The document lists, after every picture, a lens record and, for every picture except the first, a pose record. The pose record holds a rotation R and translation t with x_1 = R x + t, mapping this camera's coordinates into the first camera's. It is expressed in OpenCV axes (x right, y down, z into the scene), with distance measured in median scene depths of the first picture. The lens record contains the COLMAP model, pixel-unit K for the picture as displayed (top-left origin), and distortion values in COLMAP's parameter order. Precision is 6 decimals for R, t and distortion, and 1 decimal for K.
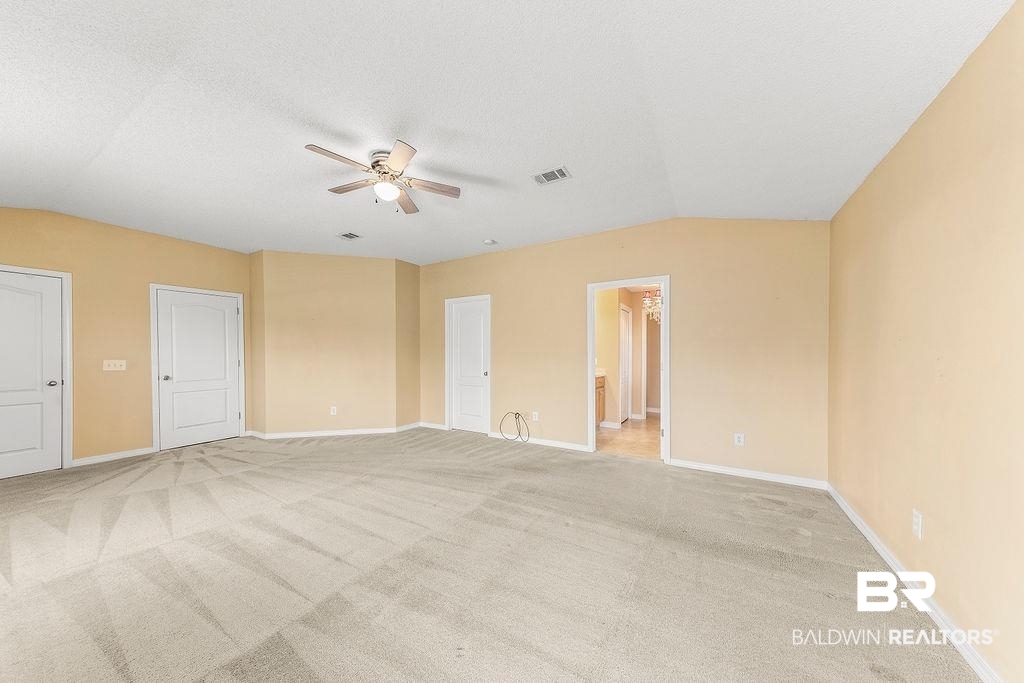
lens RADIAL K [[349.6, 0, 509.1], [0, 349.6, 359.8], [0, 0, 1]] dist [0.000585, -0.000027]
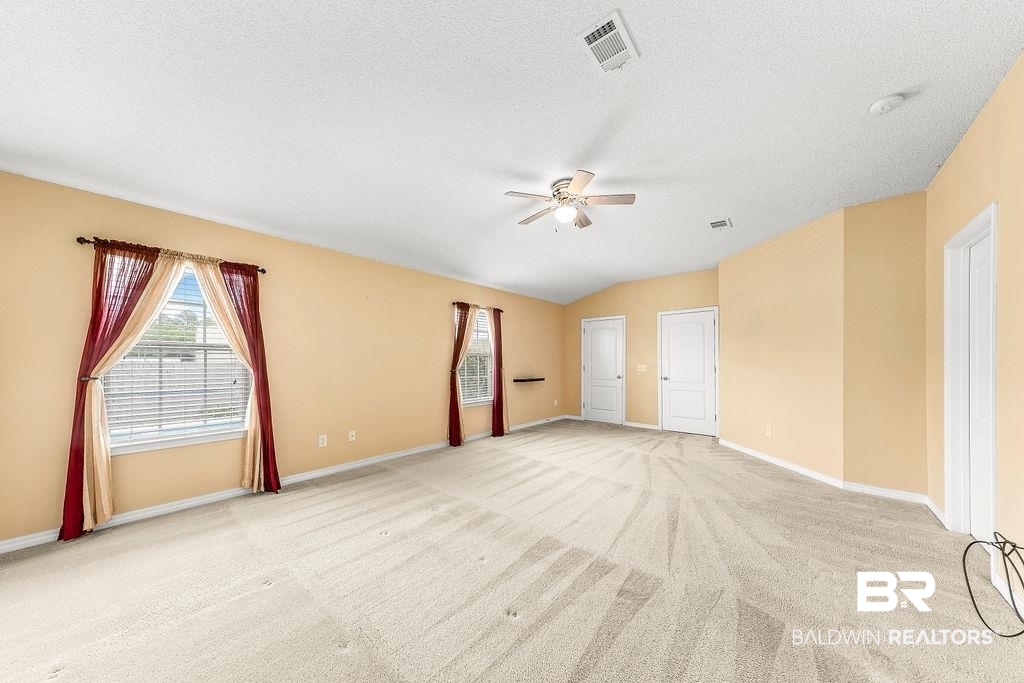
lens RADIAL K [[349.6, 0, 509.1], [0, 349.6, 359.8], [0, 0, 1]] dist [0.000585, -0.000027]
pose [[-0.204333, -0.001340, -0.978901, 0.616952], [-0.015673, 0.999875, 0.001902, -0.018372], [0.978776, 0.015731, -0.204329, 0.829418]]
